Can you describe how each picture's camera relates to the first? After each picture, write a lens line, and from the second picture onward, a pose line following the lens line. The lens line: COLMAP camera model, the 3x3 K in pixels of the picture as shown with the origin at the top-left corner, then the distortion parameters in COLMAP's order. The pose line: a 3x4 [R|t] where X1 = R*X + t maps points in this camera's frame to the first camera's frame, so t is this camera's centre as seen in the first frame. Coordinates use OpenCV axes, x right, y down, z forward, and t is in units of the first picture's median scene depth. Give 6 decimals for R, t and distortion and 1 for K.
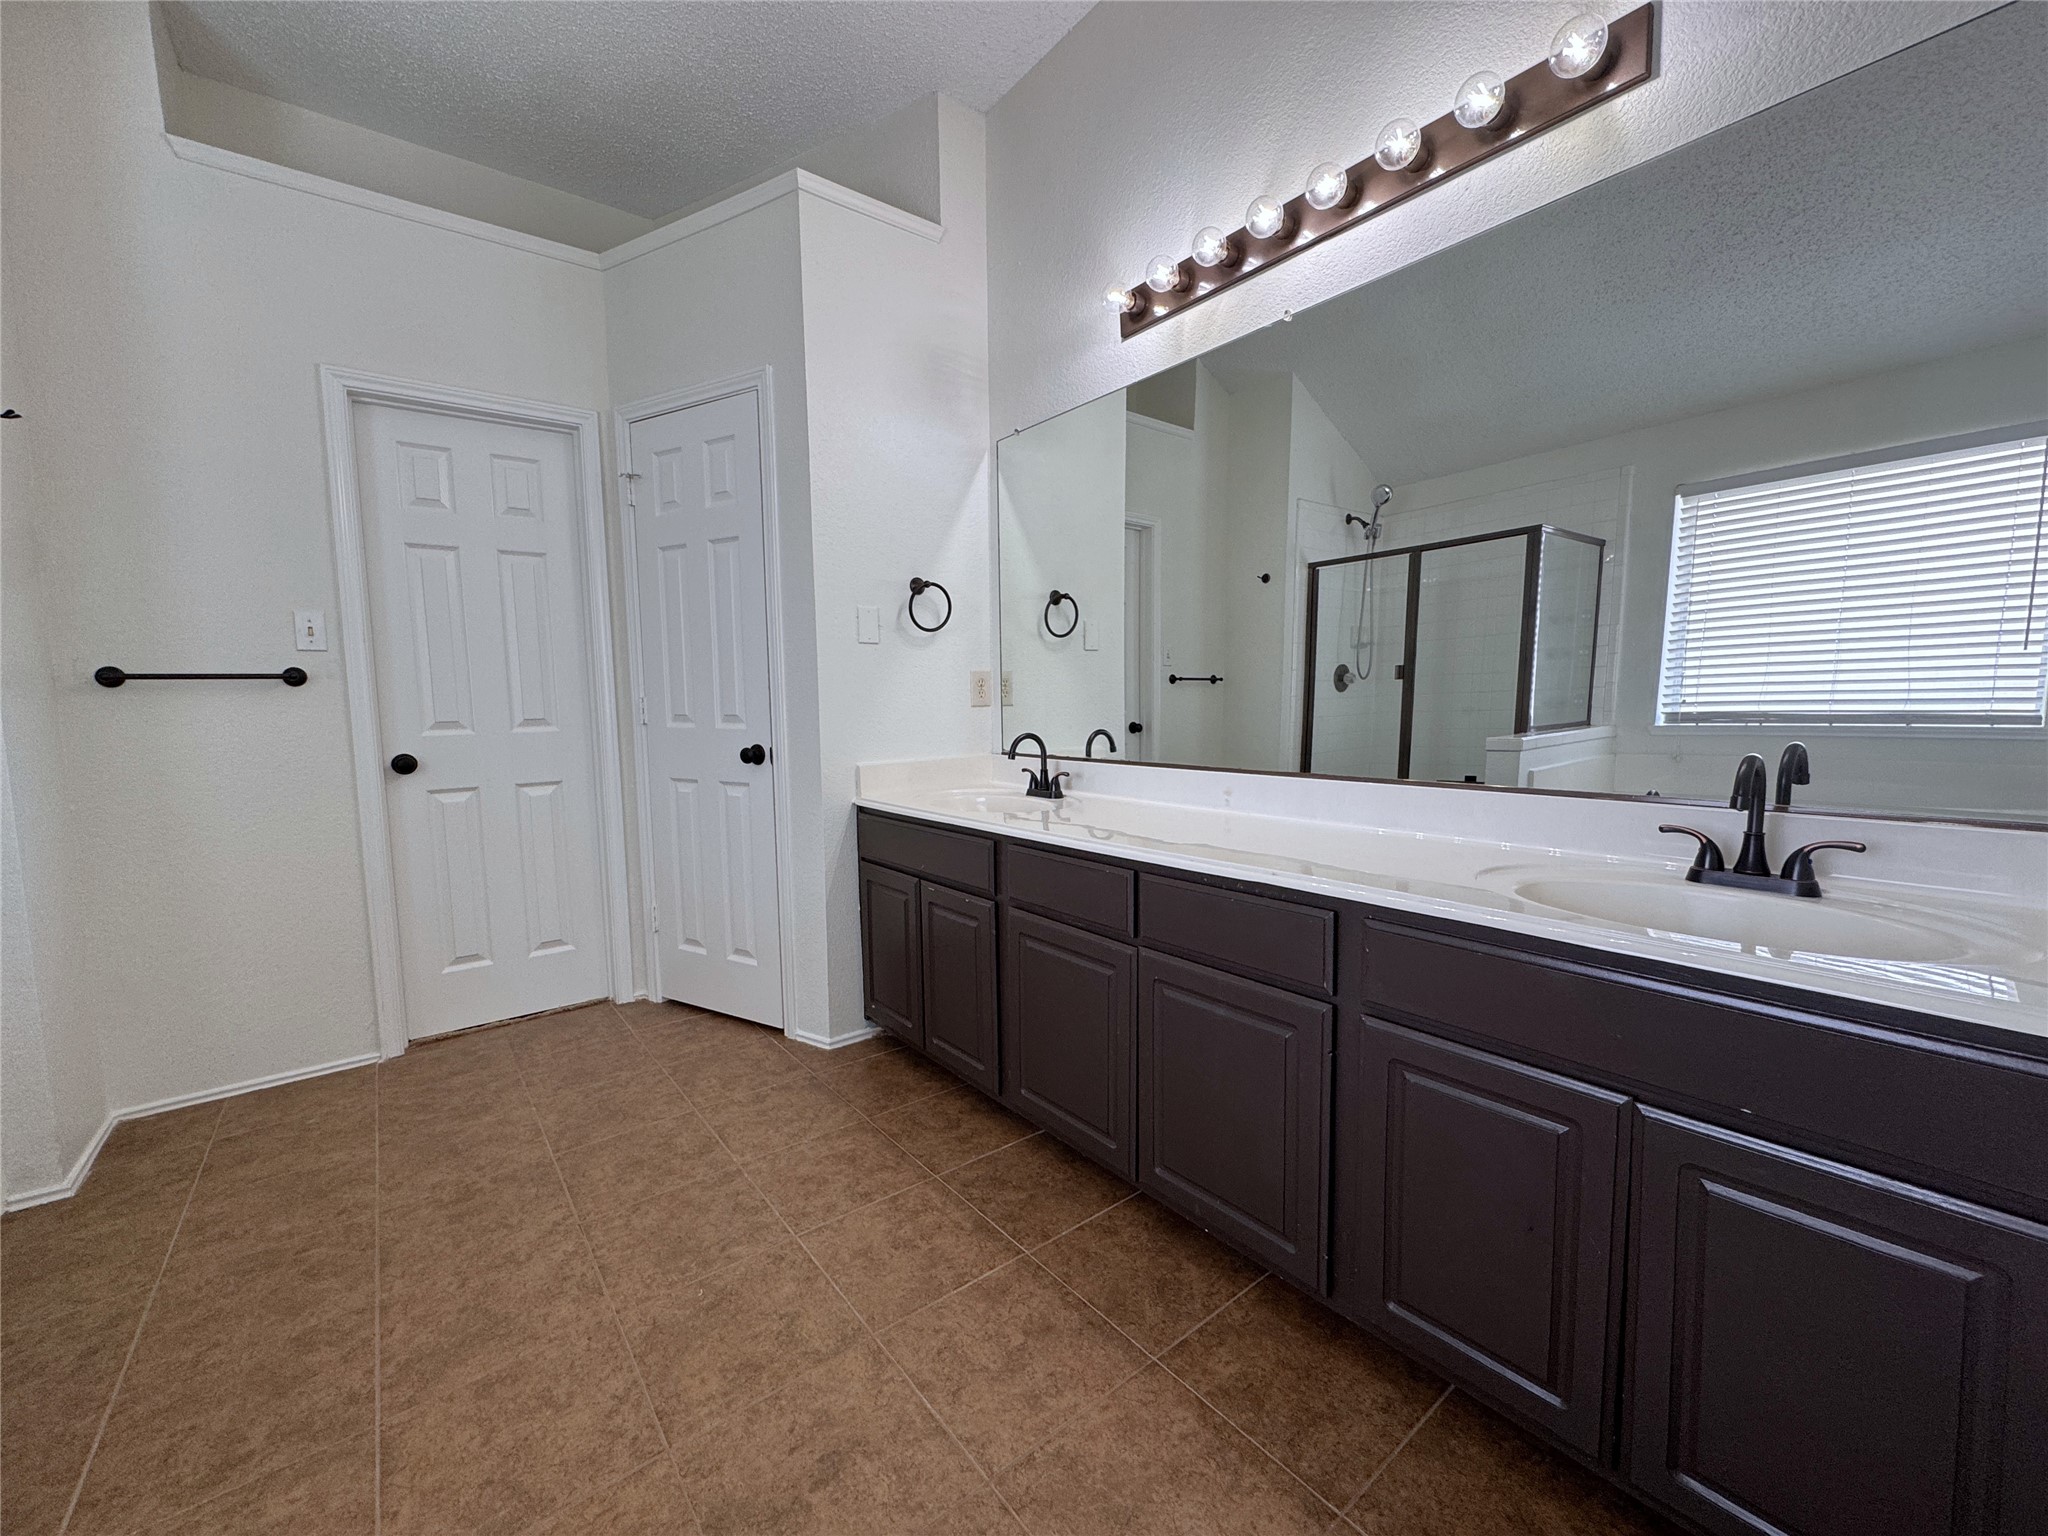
lens RADIAL K [[819.8, 0, 1019.4], [0, 819.8, 770.9], [0, 0, 1]] dist [-0.001727, 0.000287]
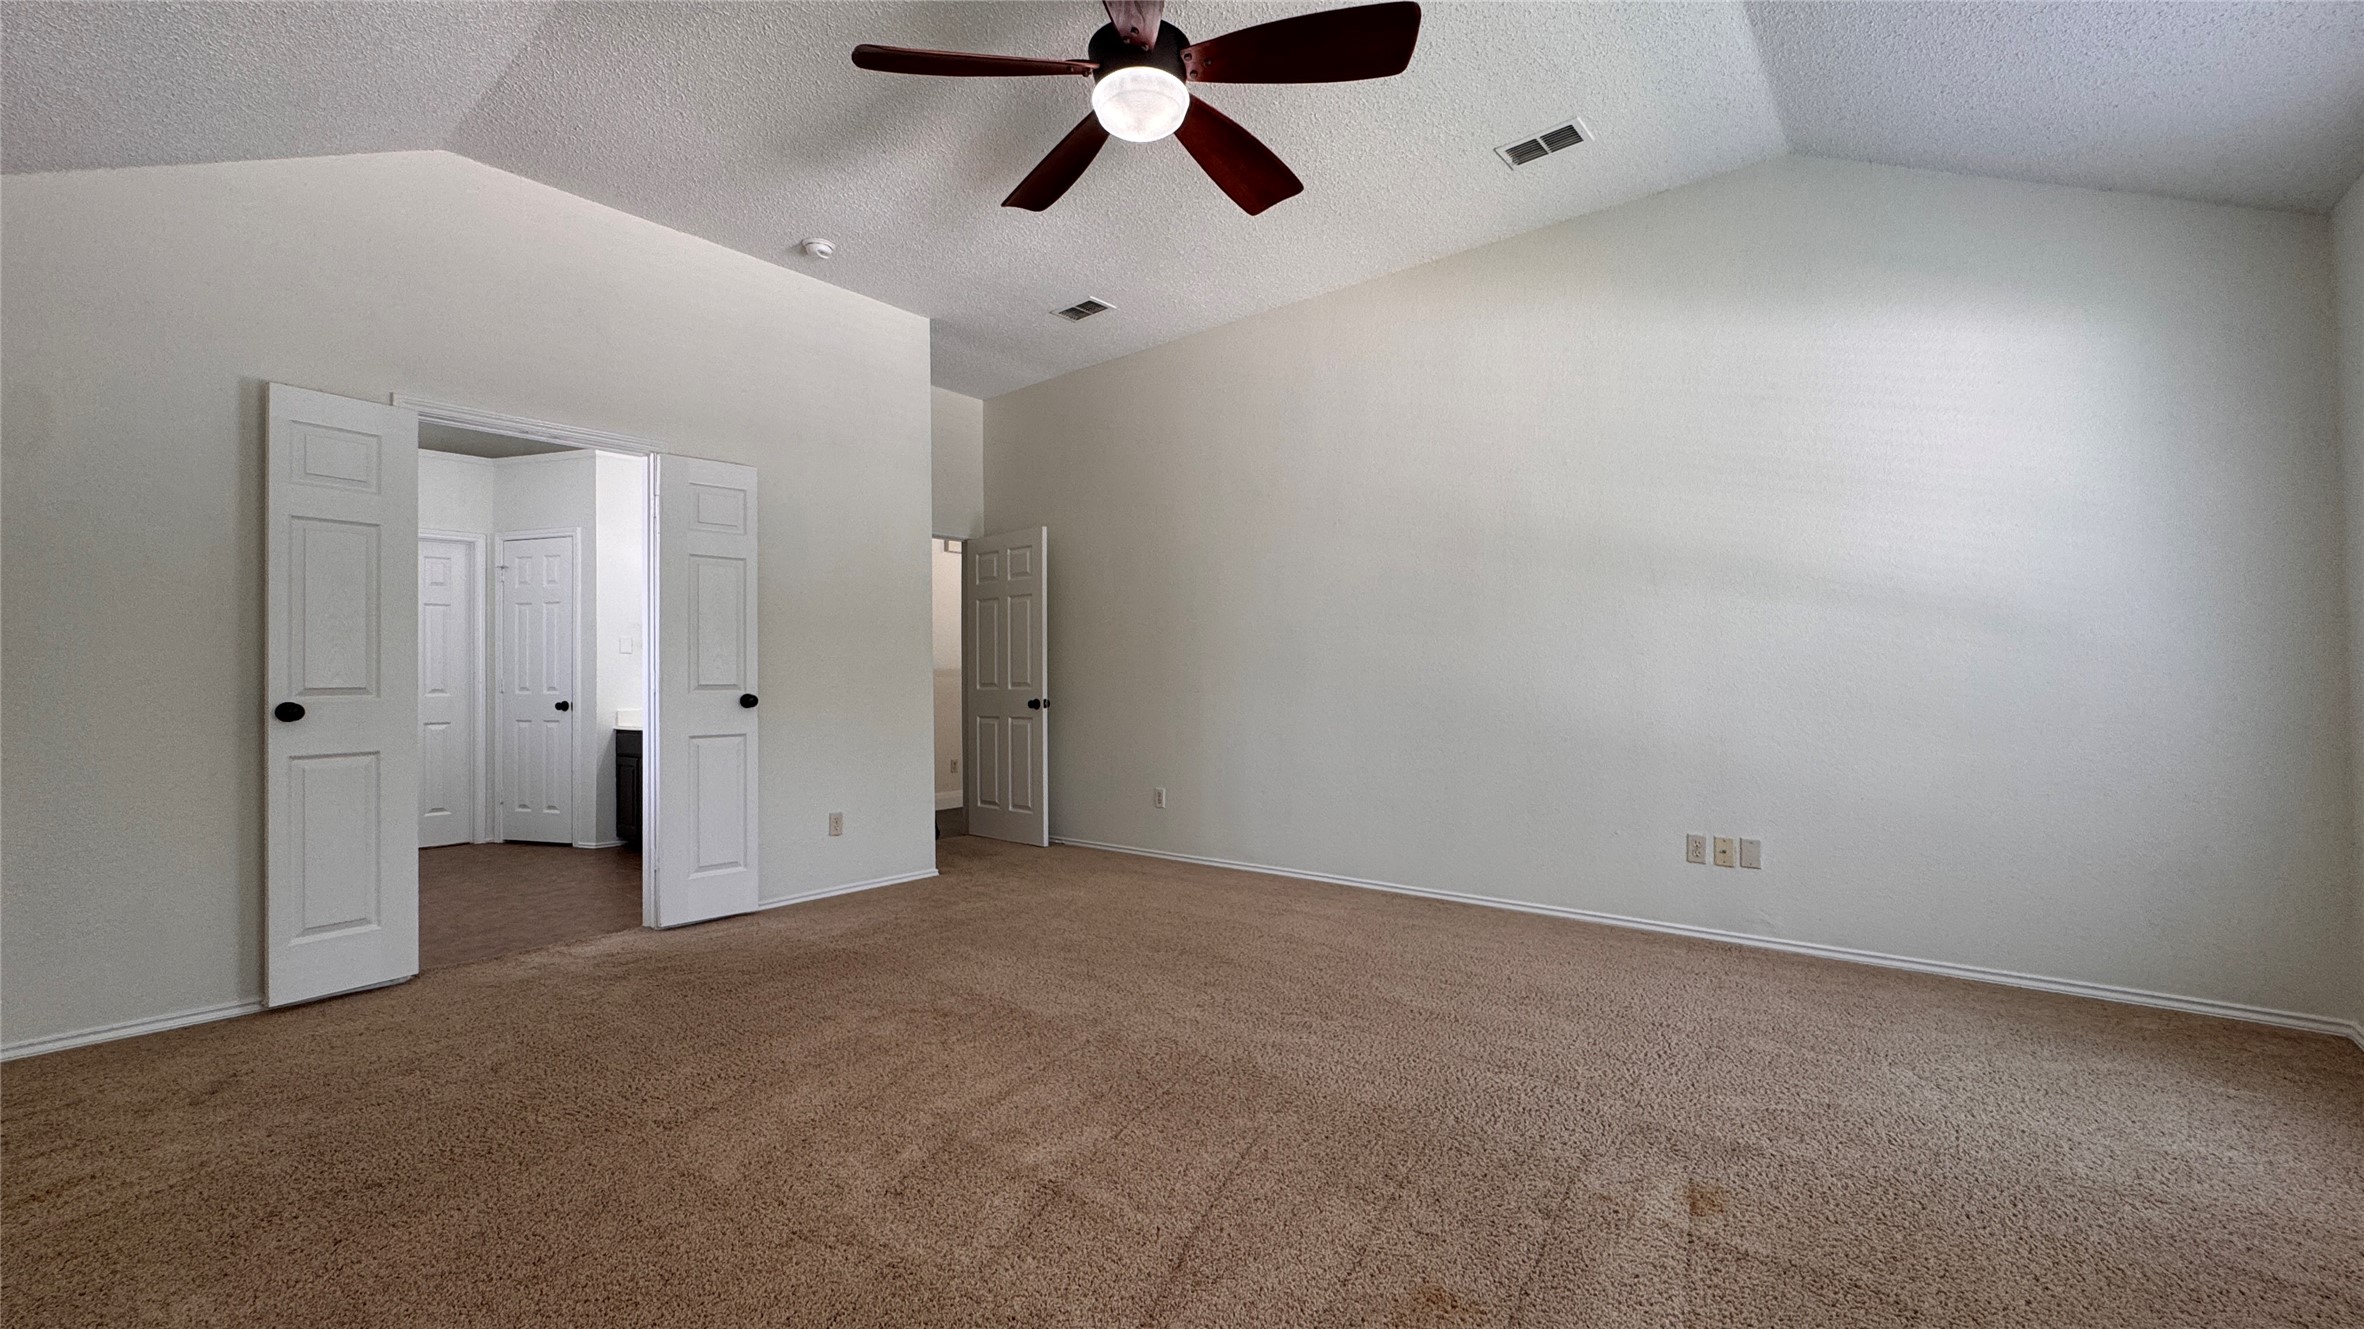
lens RADIAL K [[944.9, 0, 1192.1], [0, 944.9, 656.3], [0, 0, 1]] dist [-0.003935, -0.000056]
pose [[0.975555, 0.004943, 0.219702, 1.040828], [0.021164, 0.992986, -0.116318, 0.247908], [-0.218736, 0.118125, 0.968608, -2.466729]]
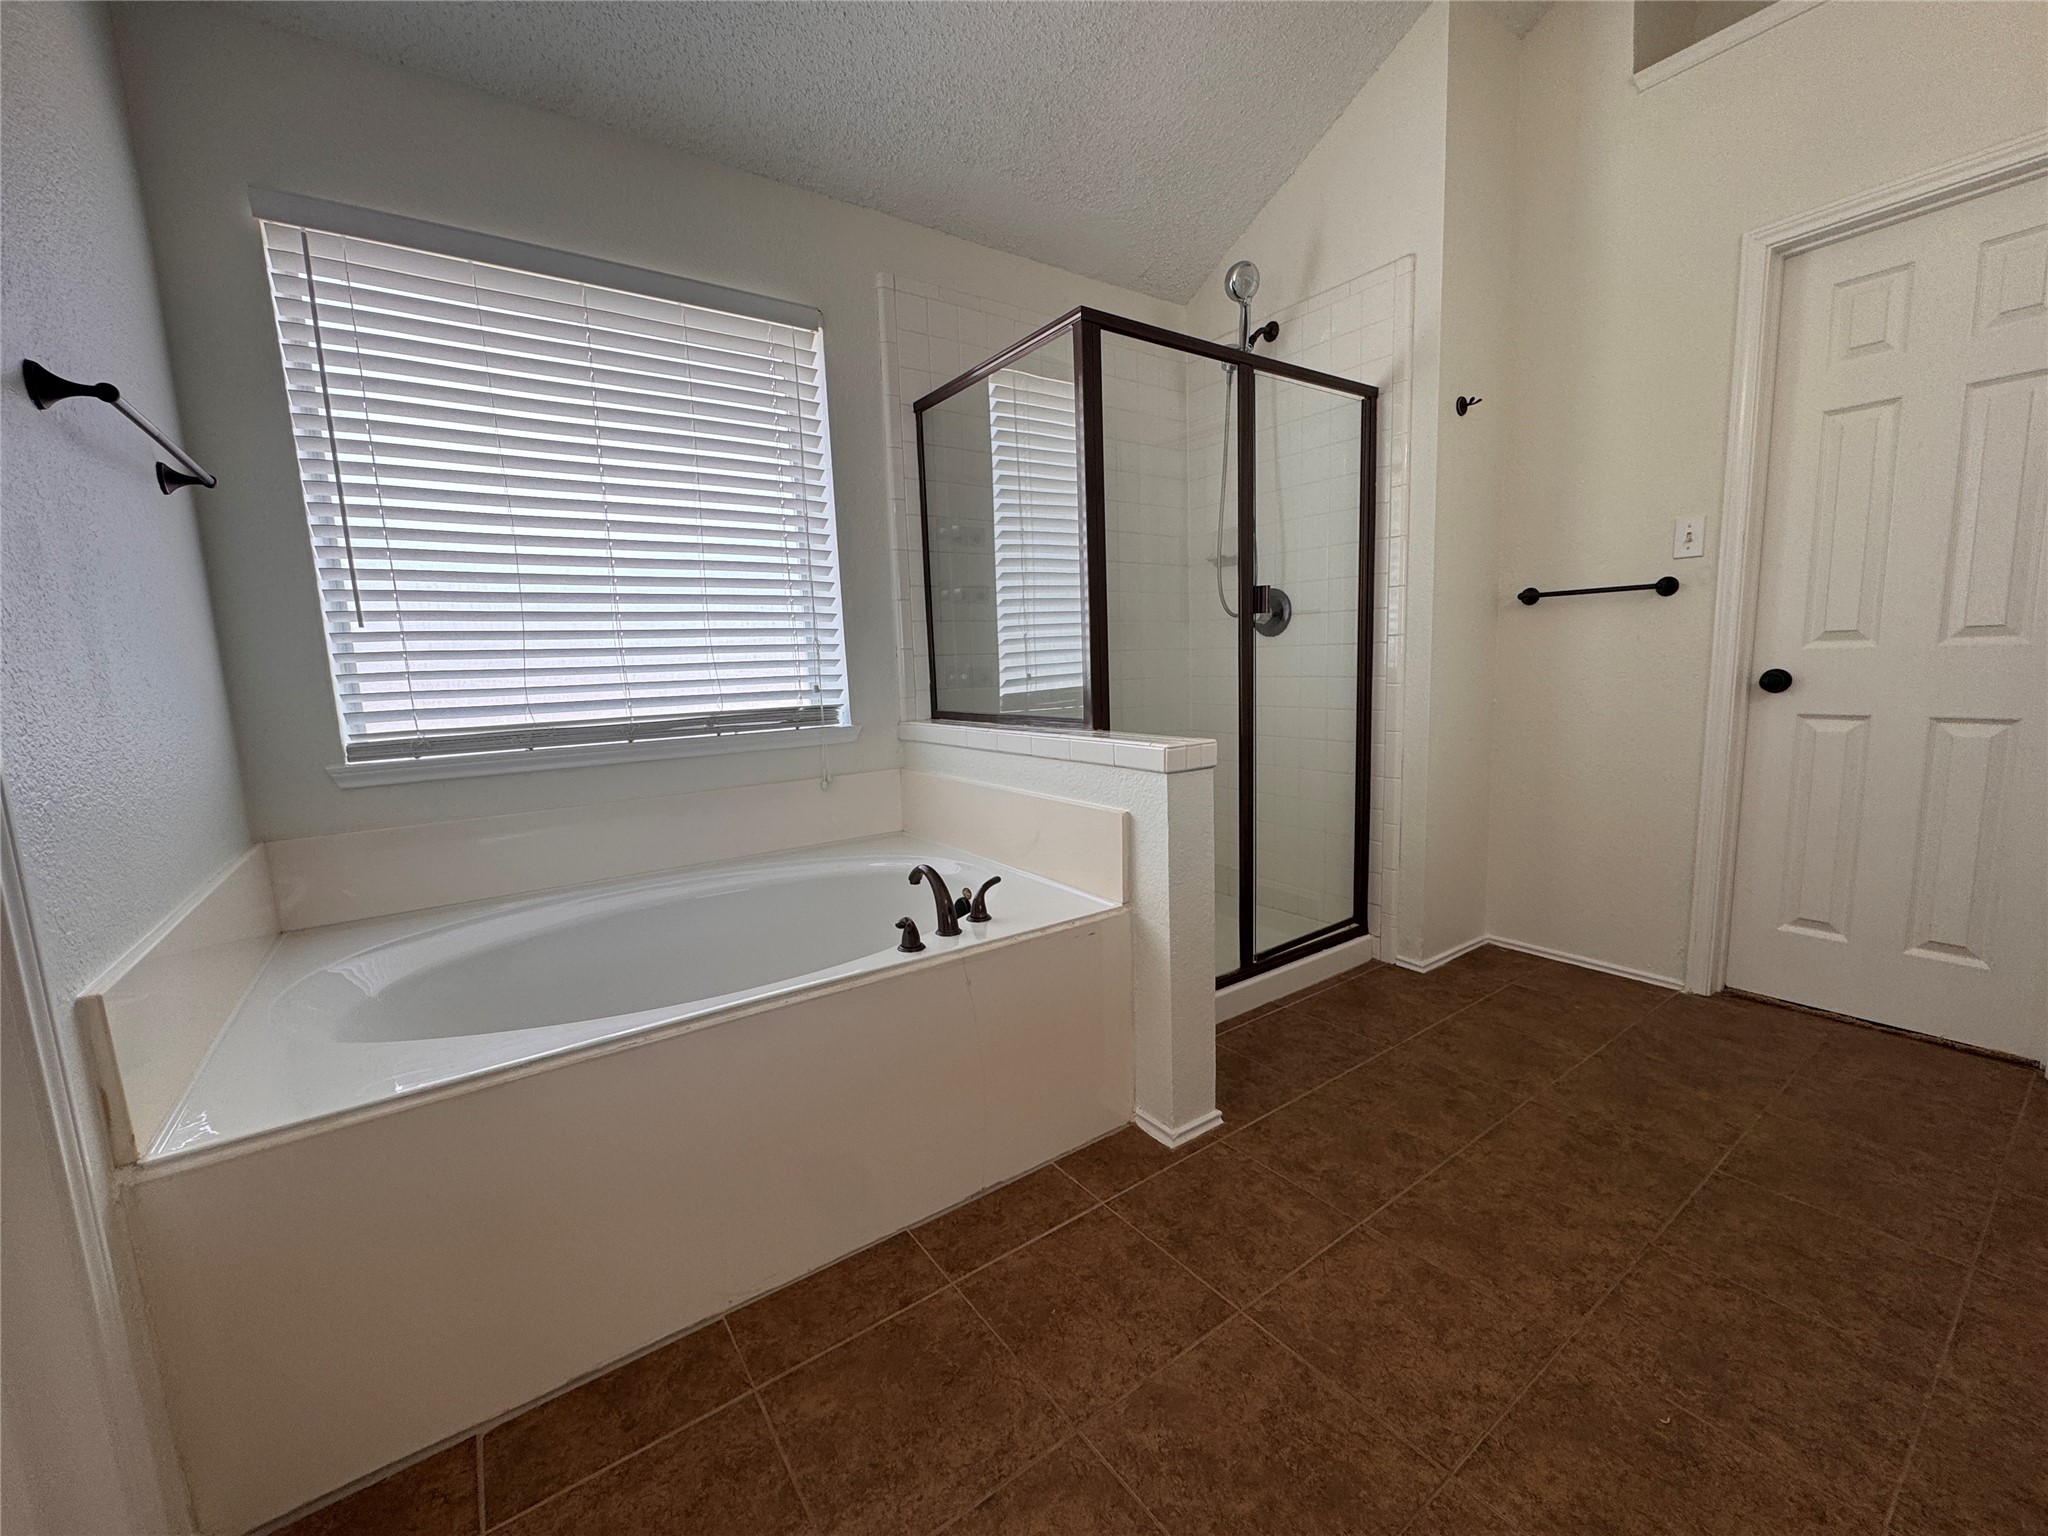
lens RADIAL K [[819.8, 0, 1026.6], [0, 819.8, 768.0], [0, 0, 1]] dist [-0.001727, 0.000287]
pose [[-0.042879, 0.154230, -0.987104, 0.223464], [-0.059163, 0.985887, 0.156609, -0.009174], [0.997327, 0.065115, -0.033150, 0.365005]]
